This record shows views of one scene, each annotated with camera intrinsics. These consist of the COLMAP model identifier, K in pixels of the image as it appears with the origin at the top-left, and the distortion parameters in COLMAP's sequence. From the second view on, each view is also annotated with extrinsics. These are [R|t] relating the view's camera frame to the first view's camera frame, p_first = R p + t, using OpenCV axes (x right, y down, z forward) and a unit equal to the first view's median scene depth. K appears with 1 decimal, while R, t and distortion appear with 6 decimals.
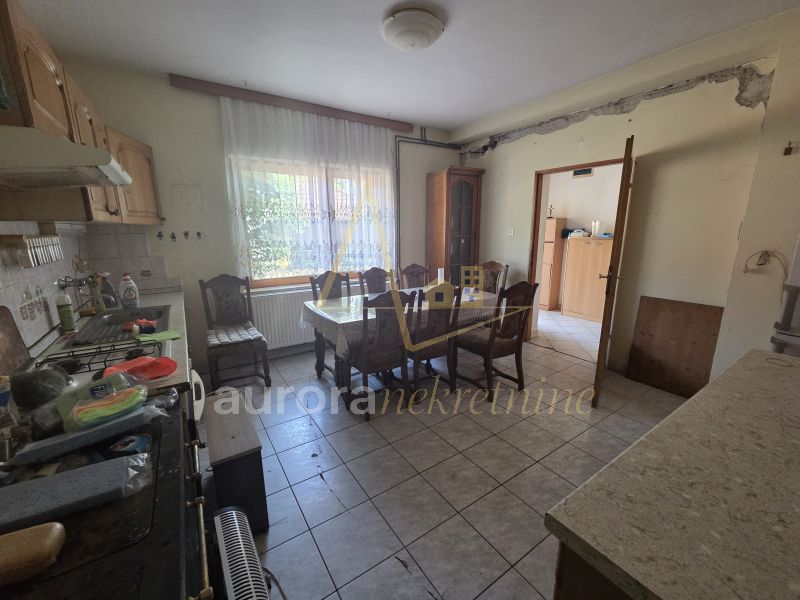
lens RADIAL K [[328.8, 0, 400.2], [0, 328.8, 300.1], [0, 0, 1]] dist [0.002638, 0.000454]
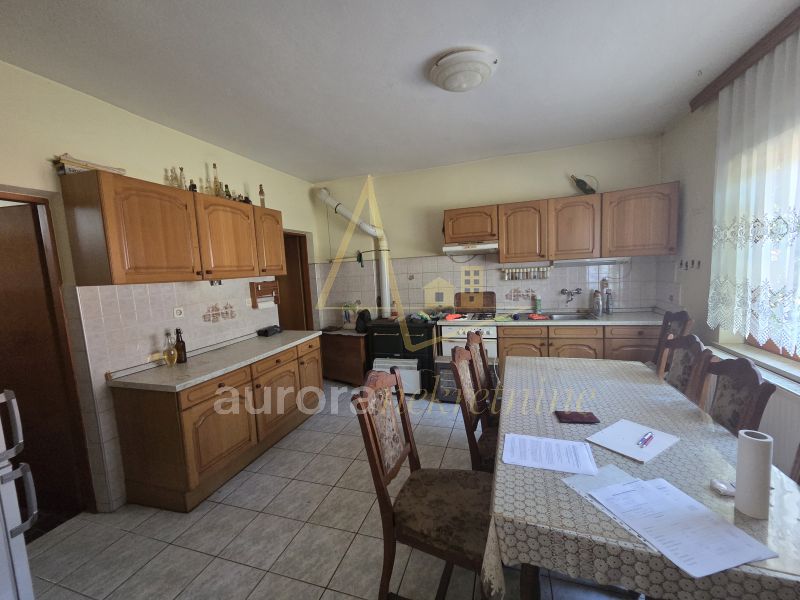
lens RADIAL K [[328.8, 0, 399.5], [0, 328.8, 303.9], [0, 0, 1]] dist [0.002638, 0.000454]
pose [[-0.778110, 0.118835, -0.616784, 0.541565], [-0.070923, 0.959039, 0.274250, -0.331697], [0.624111, 0.257141, -0.737811, 1.411517]]
